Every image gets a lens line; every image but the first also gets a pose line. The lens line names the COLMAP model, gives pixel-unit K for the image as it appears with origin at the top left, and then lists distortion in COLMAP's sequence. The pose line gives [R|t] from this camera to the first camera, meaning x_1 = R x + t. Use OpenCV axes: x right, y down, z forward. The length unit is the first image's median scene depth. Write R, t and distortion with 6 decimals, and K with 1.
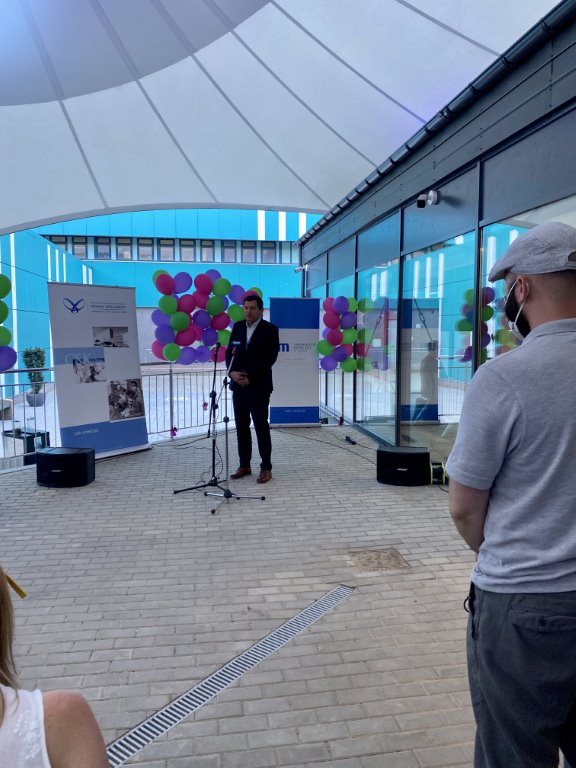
lens RADIAL K [[578.4, 0, 285.5], [0, 578.4, 383.9], [0, 0, 1]] dist [0.071406, -0.158149]
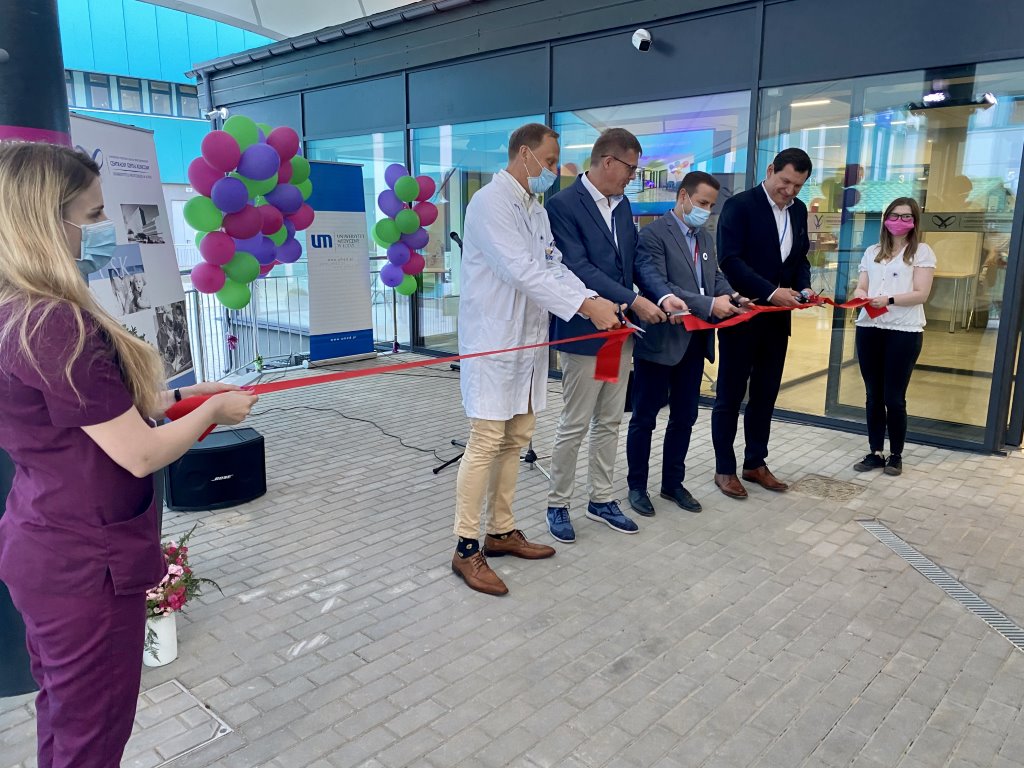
lens RADIAL K [[779.7, 0, 506.4], [0, 779.7, 381.3], [0, 0, 1]] dist [0.022674, -0.023150]
pose [[0.788347, -0.124535, 0.602495, -0.485484], [0.055568, 0.989709, 0.131861, -0.014685], [-0.612717, -0.070473, 0.787154, 0.223565]]
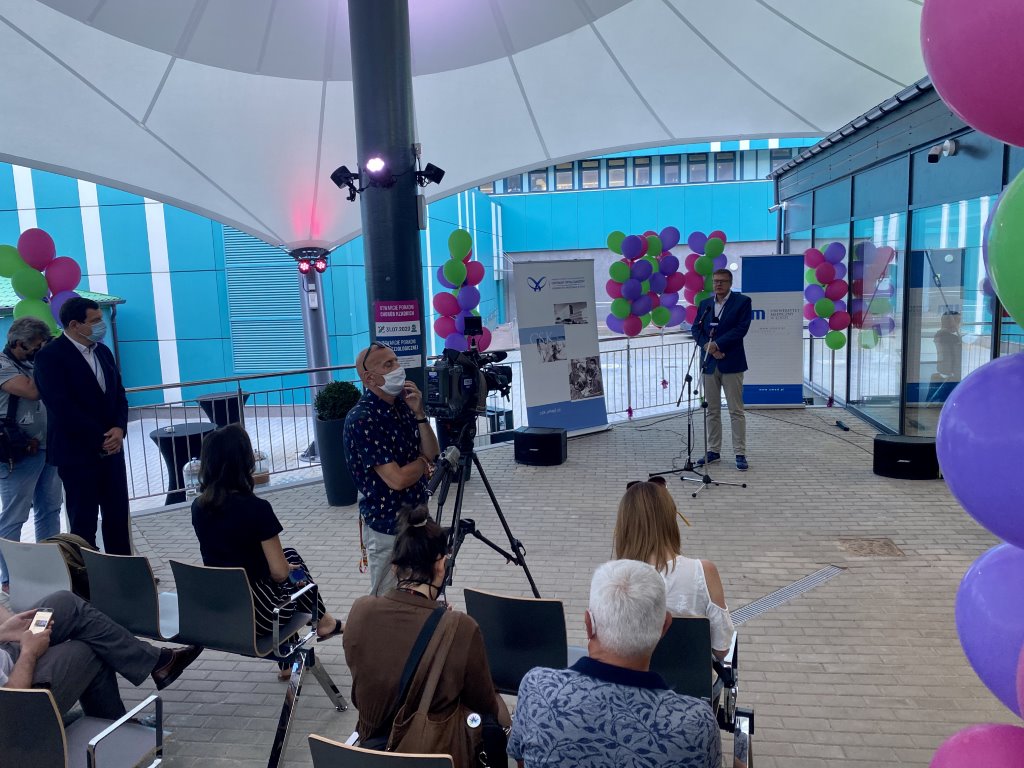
lens RADIAL K [[779.7, 0, 506.4], [0, 779.7, 381.3], [0, 0, 1]] dist [0.022674, -0.023150]
pose [[0.957429, 0.004501, -0.288635, -0.031954], [0.011342, 0.998520, 0.053192, -0.038402], [0.288447, -0.054201, 0.955961, -0.268179]]
